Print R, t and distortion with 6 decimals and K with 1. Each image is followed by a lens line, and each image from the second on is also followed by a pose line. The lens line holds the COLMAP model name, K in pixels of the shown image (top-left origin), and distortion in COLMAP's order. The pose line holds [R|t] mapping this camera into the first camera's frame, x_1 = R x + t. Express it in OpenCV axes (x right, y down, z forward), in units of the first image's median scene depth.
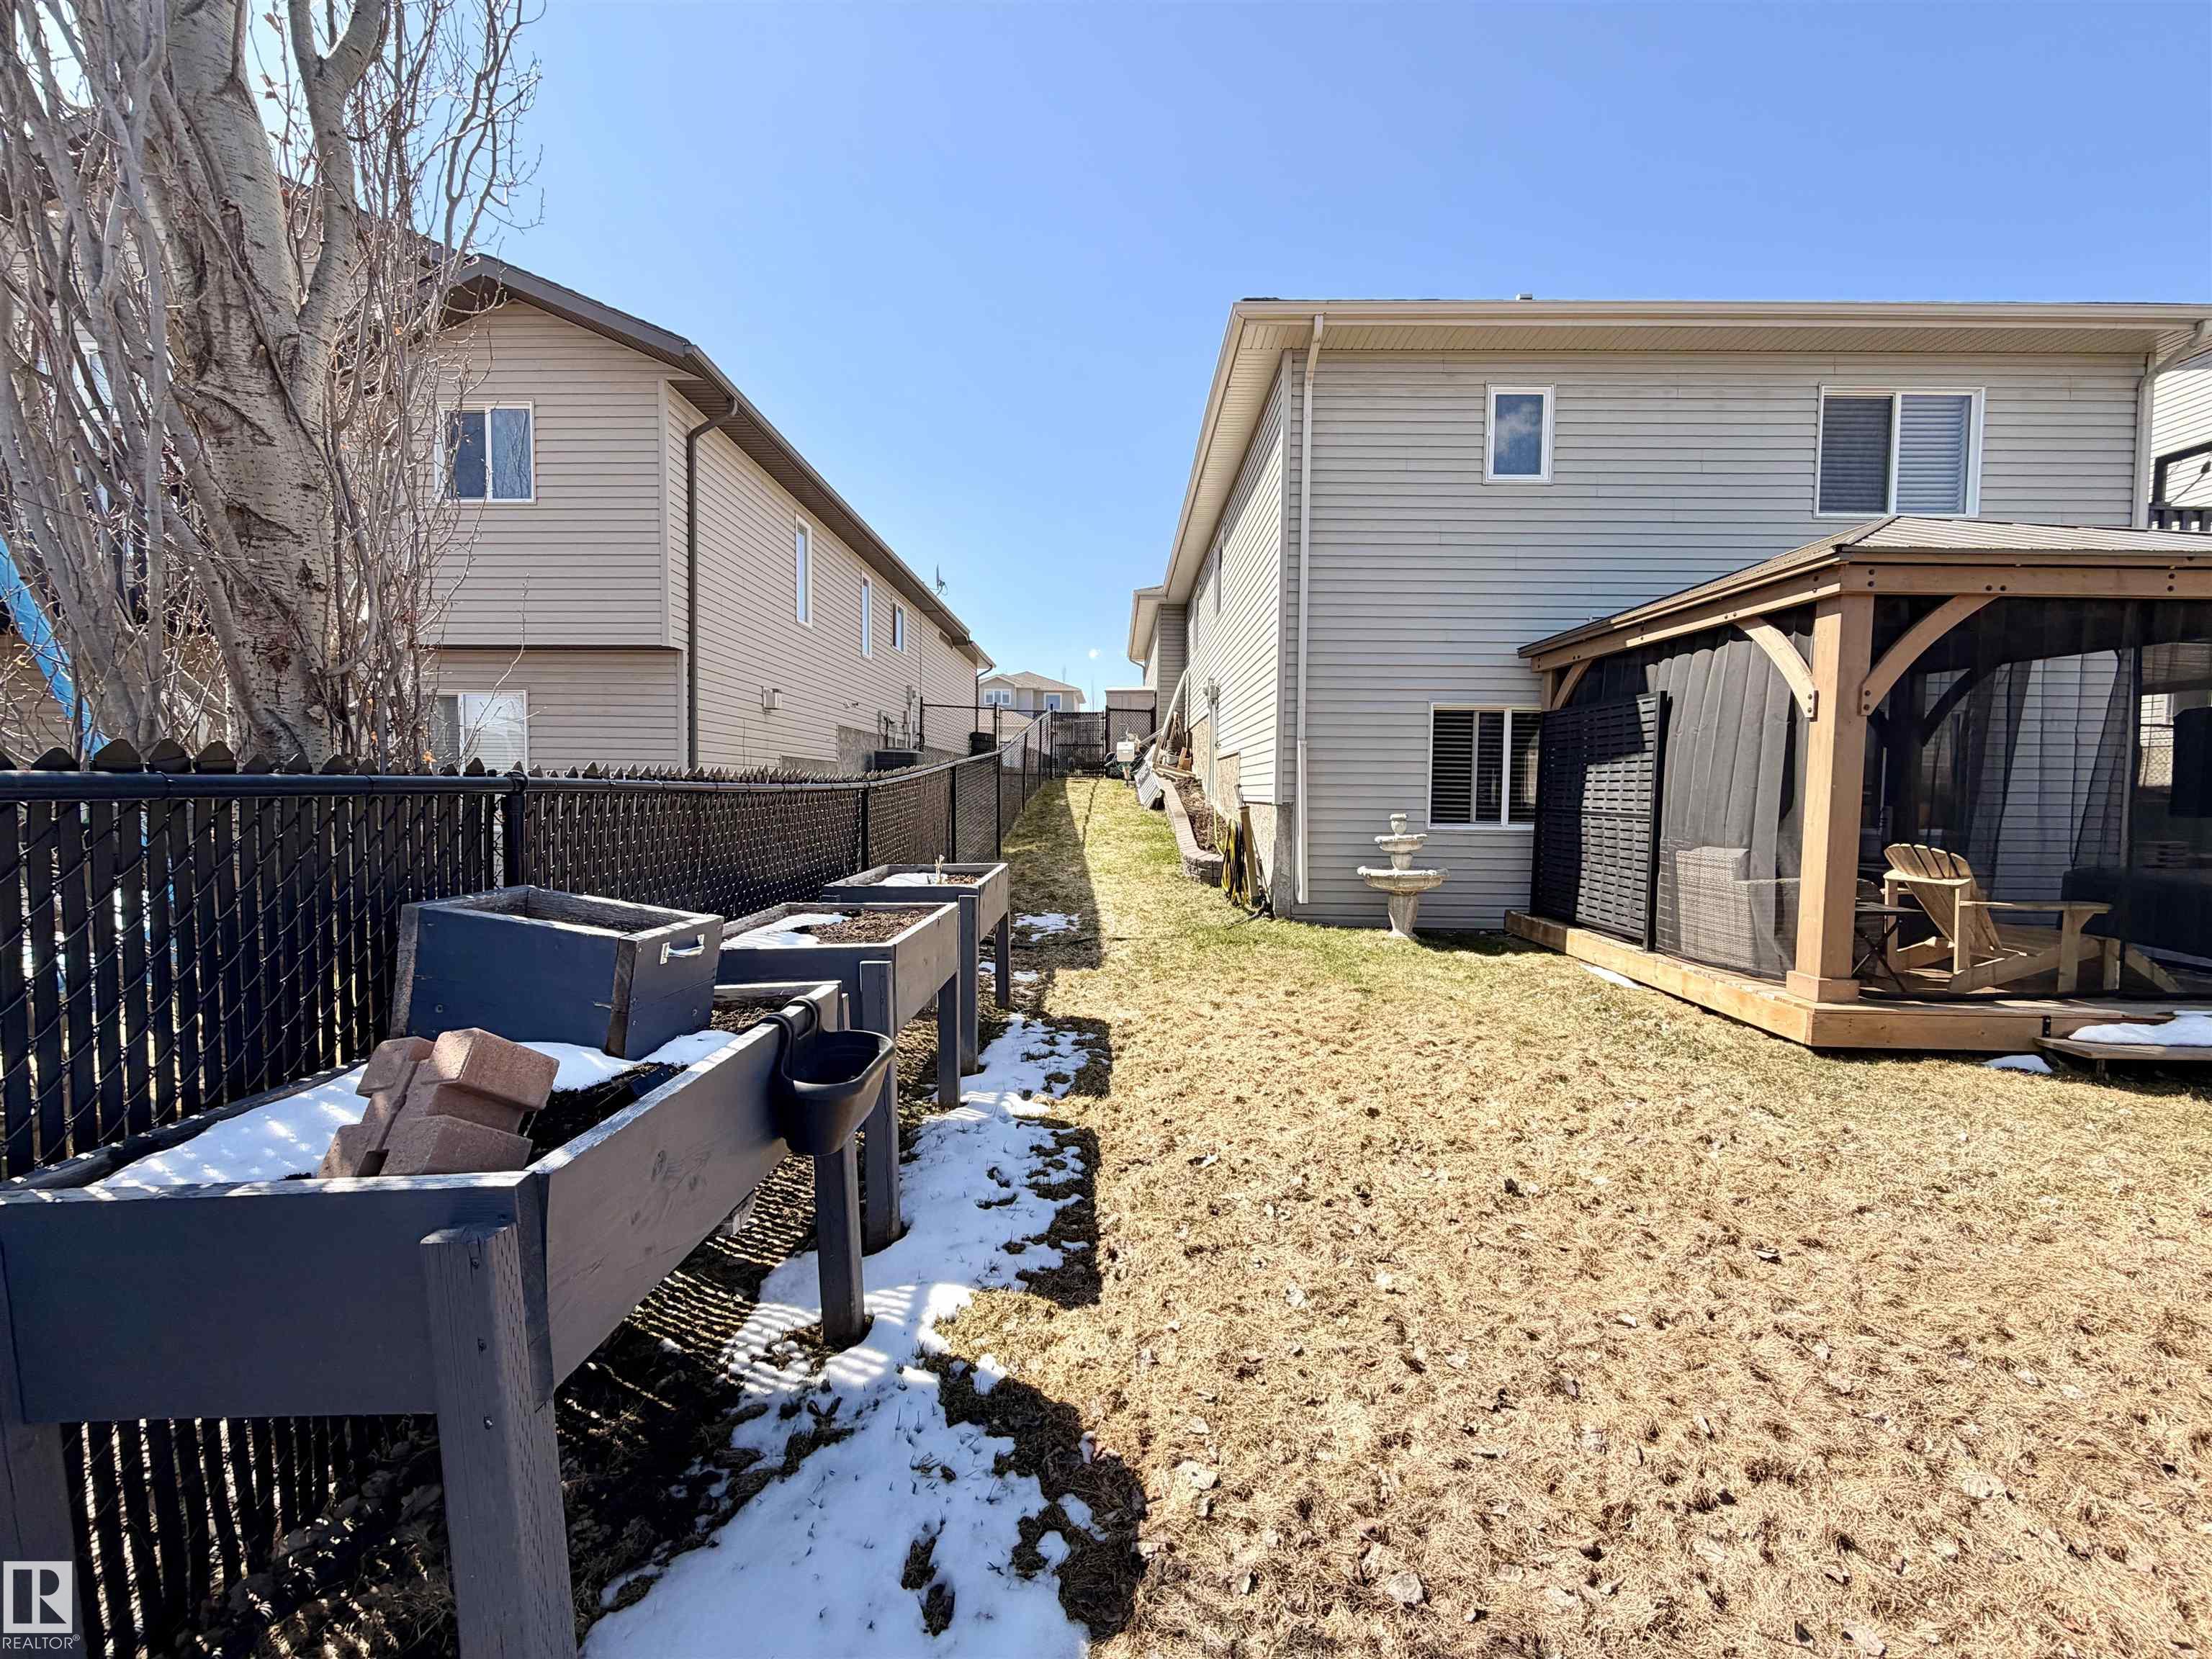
lens RADIAL K [[884.6, 0, 1096.6], [0, 884.6, 828.0], [0, 0, 1]] dist [-0.000710, 0.000682]
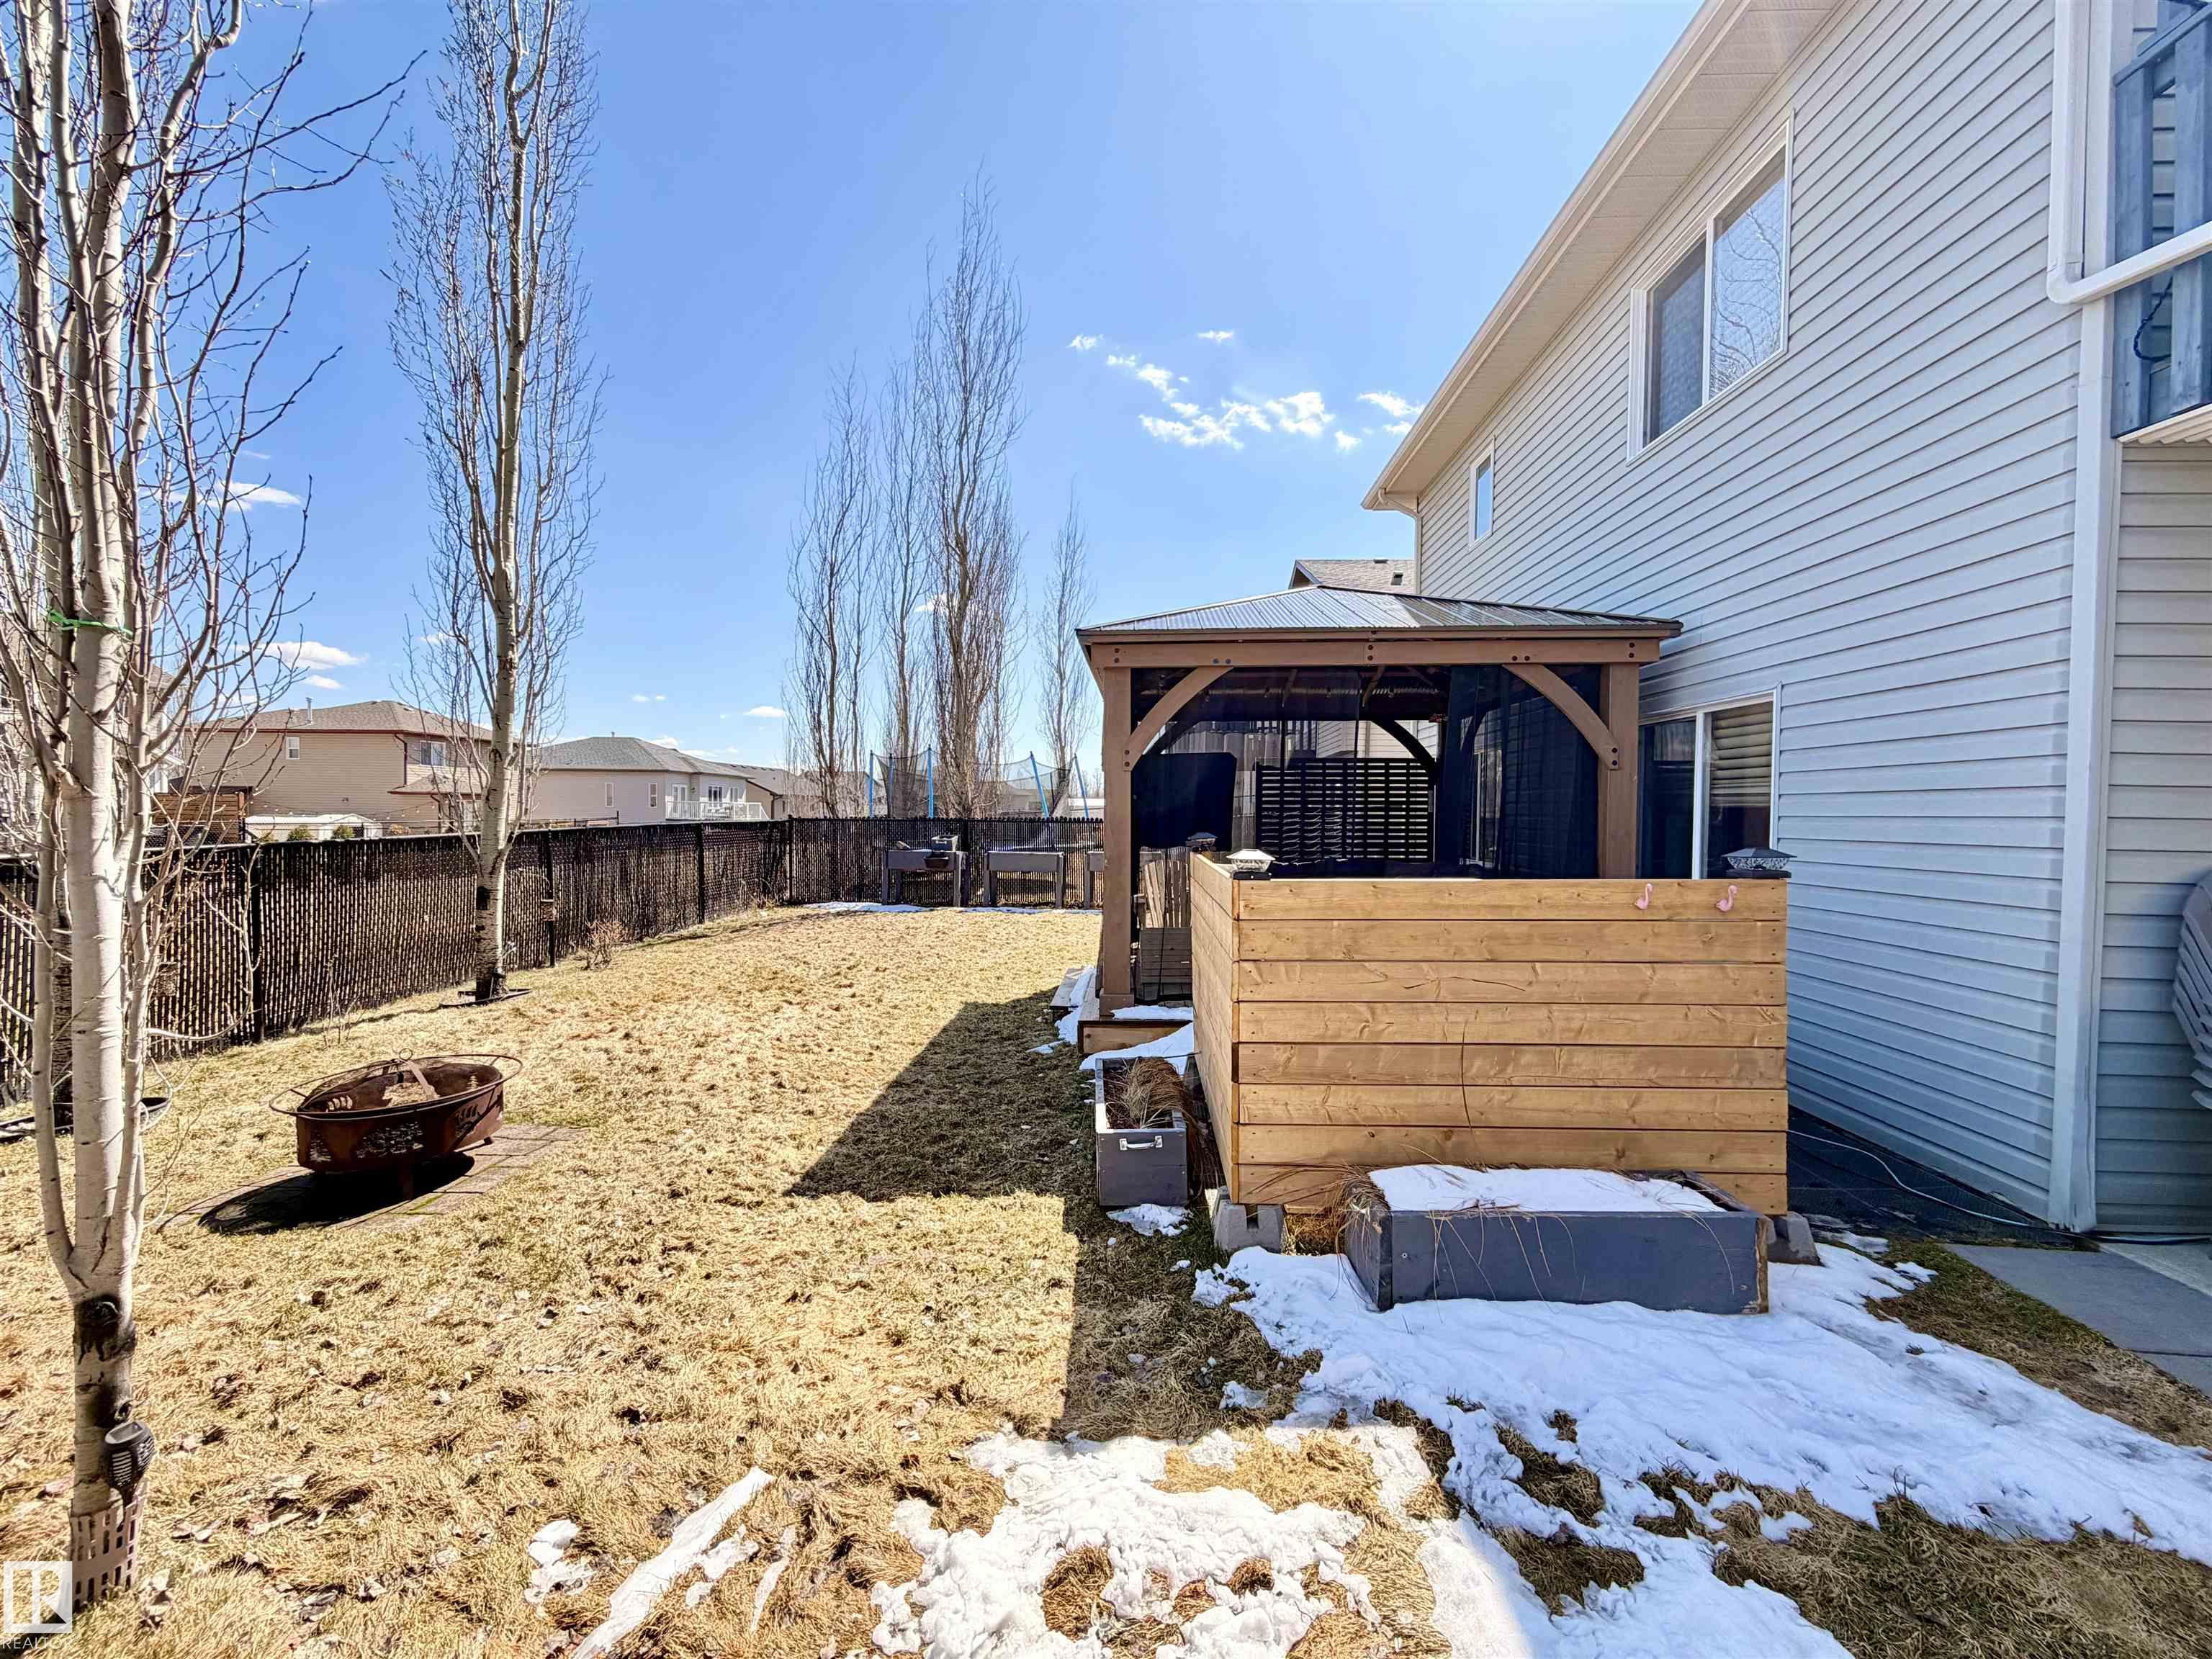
lens RADIAL K [[884.6, 0, 1090.3], [0, 884.6, 826.8], [0, 0, 1]] dist [-0.000710, 0.000682]
pose [[-0.054039, 0.006957, -0.998515, 2.418264], [-0.049720, 0.998717, 0.009649, -0.044522], [0.997300, 0.050168, -0.053624, 0.924284]]
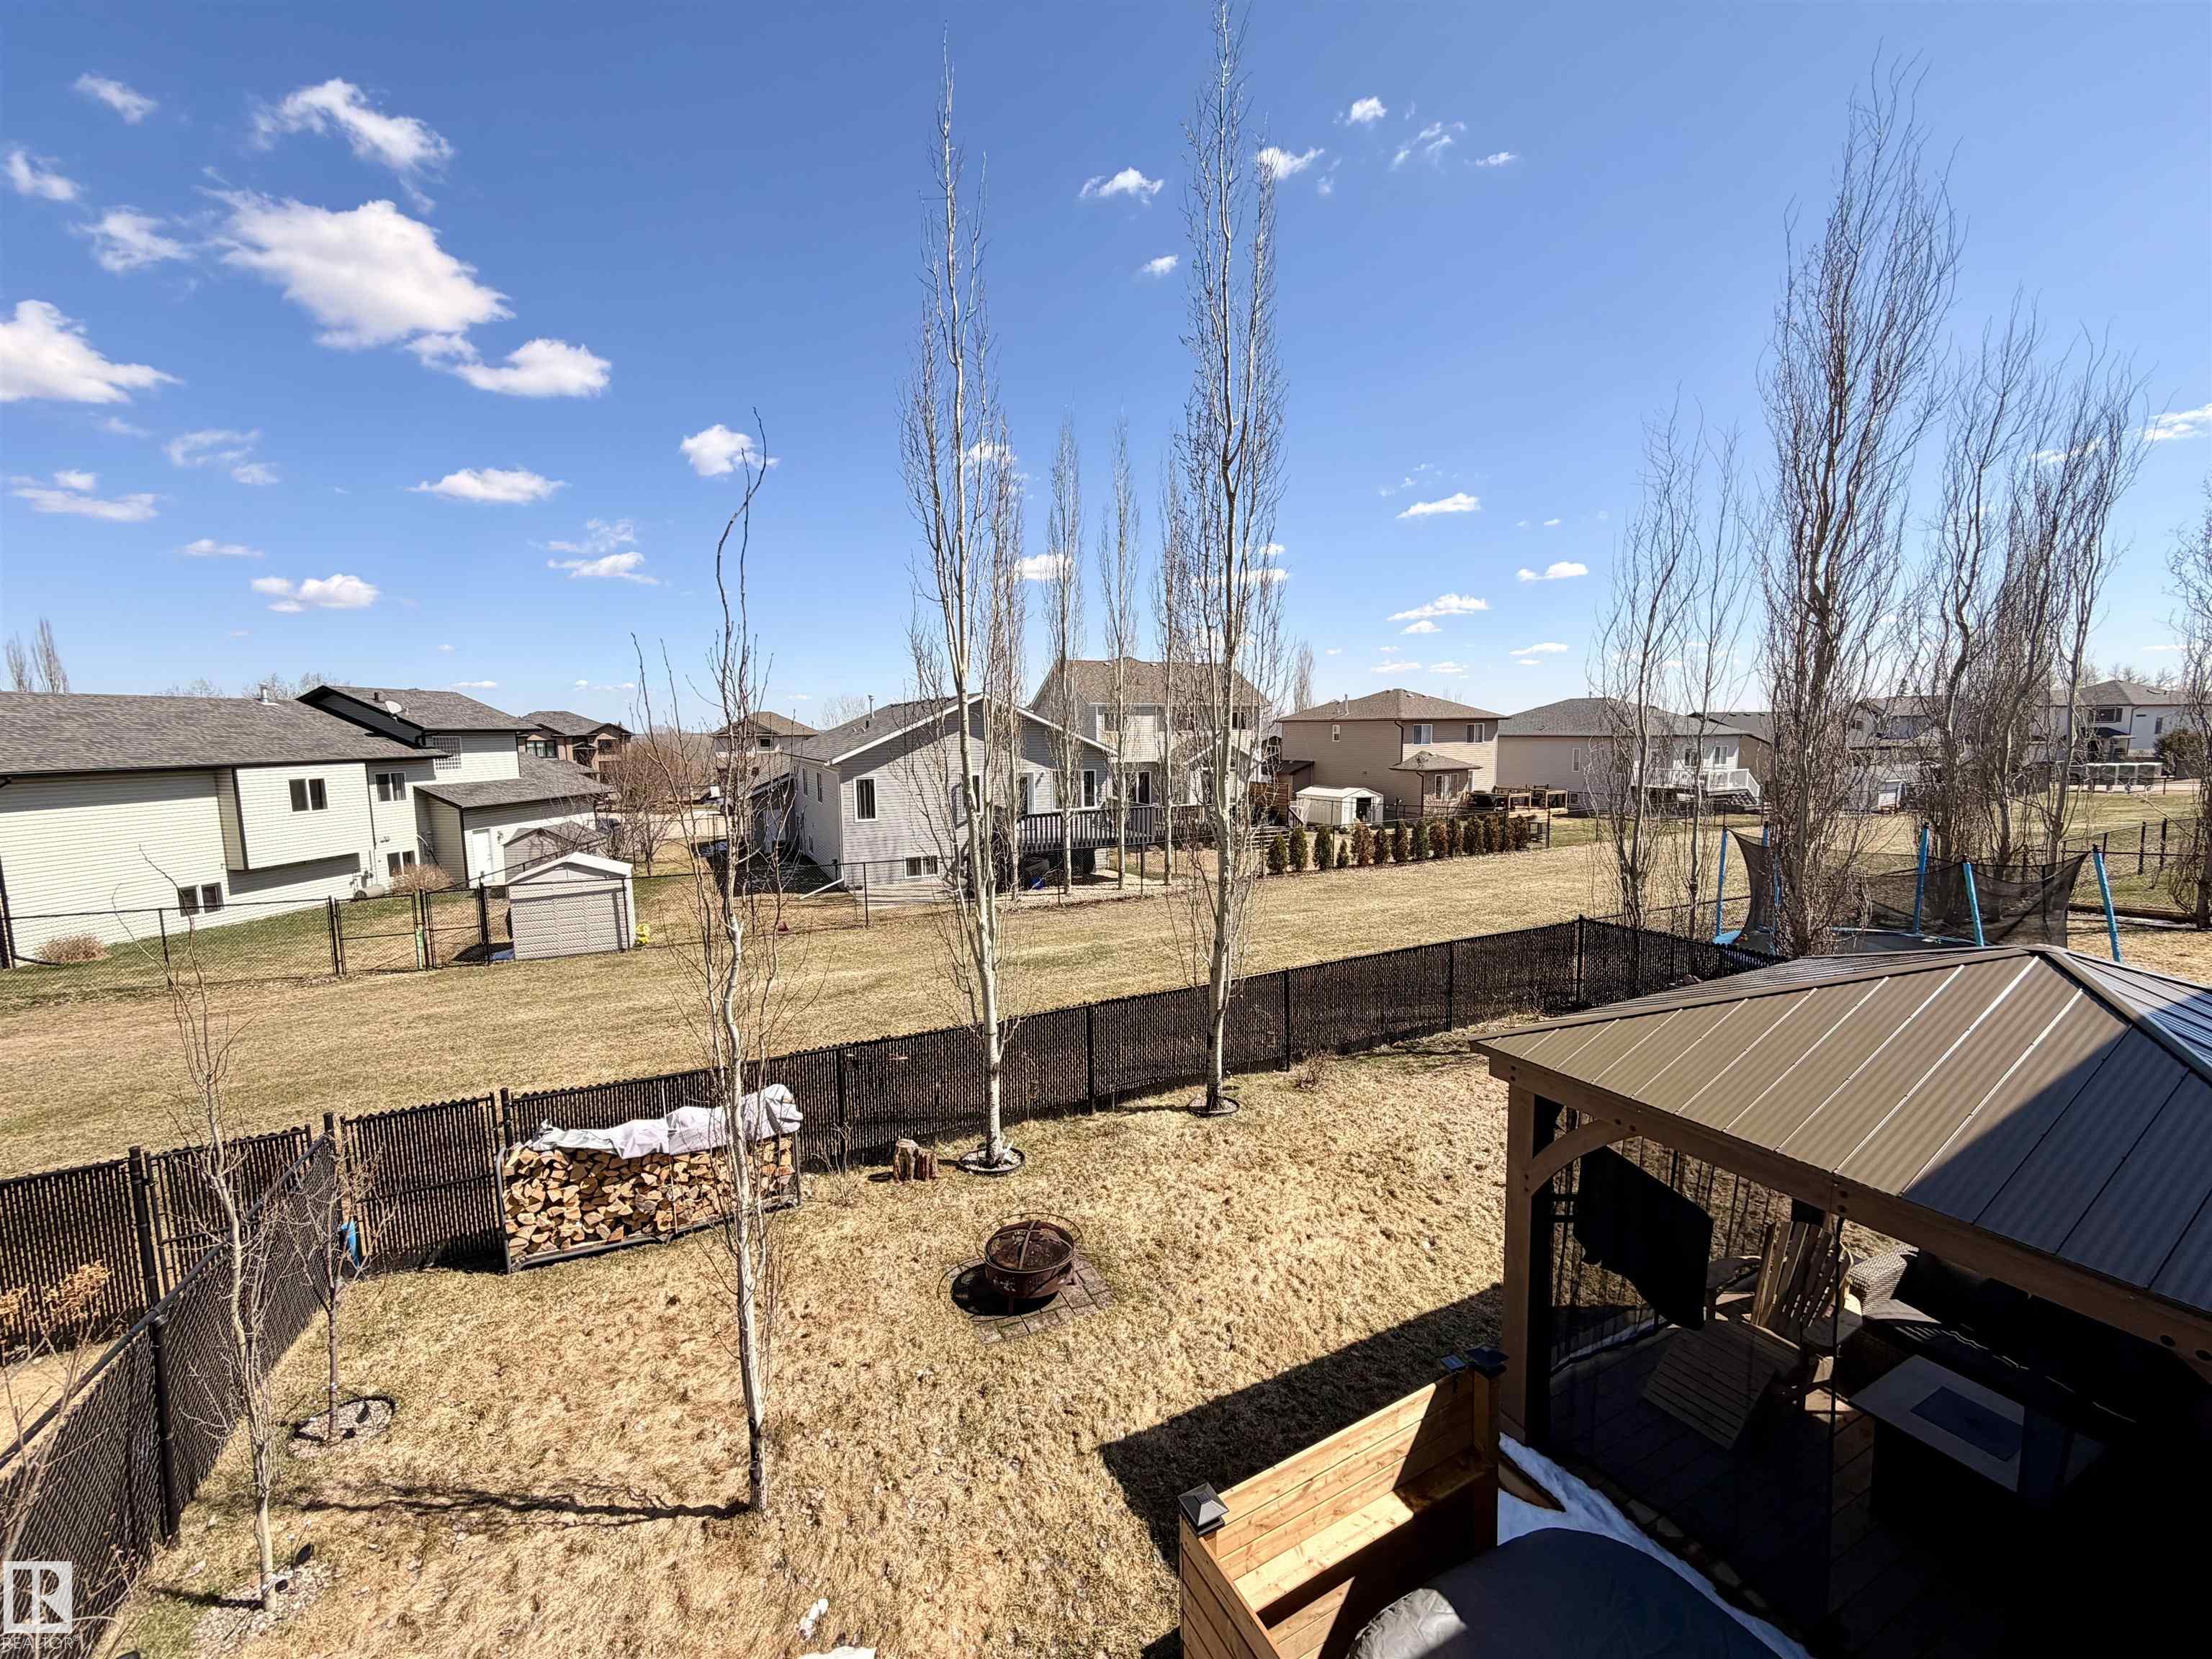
lens RADIAL K [[884.6, 0, 1109.6], [0, 884.6, 835.3], [0, 0, 1]] dist [-0.000710, 0.000682]
pose [[-0.882720, 0.053204, -0.466878, 2.193464], [-0.013588, 0.990264, 0.138538, -0.607992], [0.469703, 0.128634, -0.873403, 1.489711]]
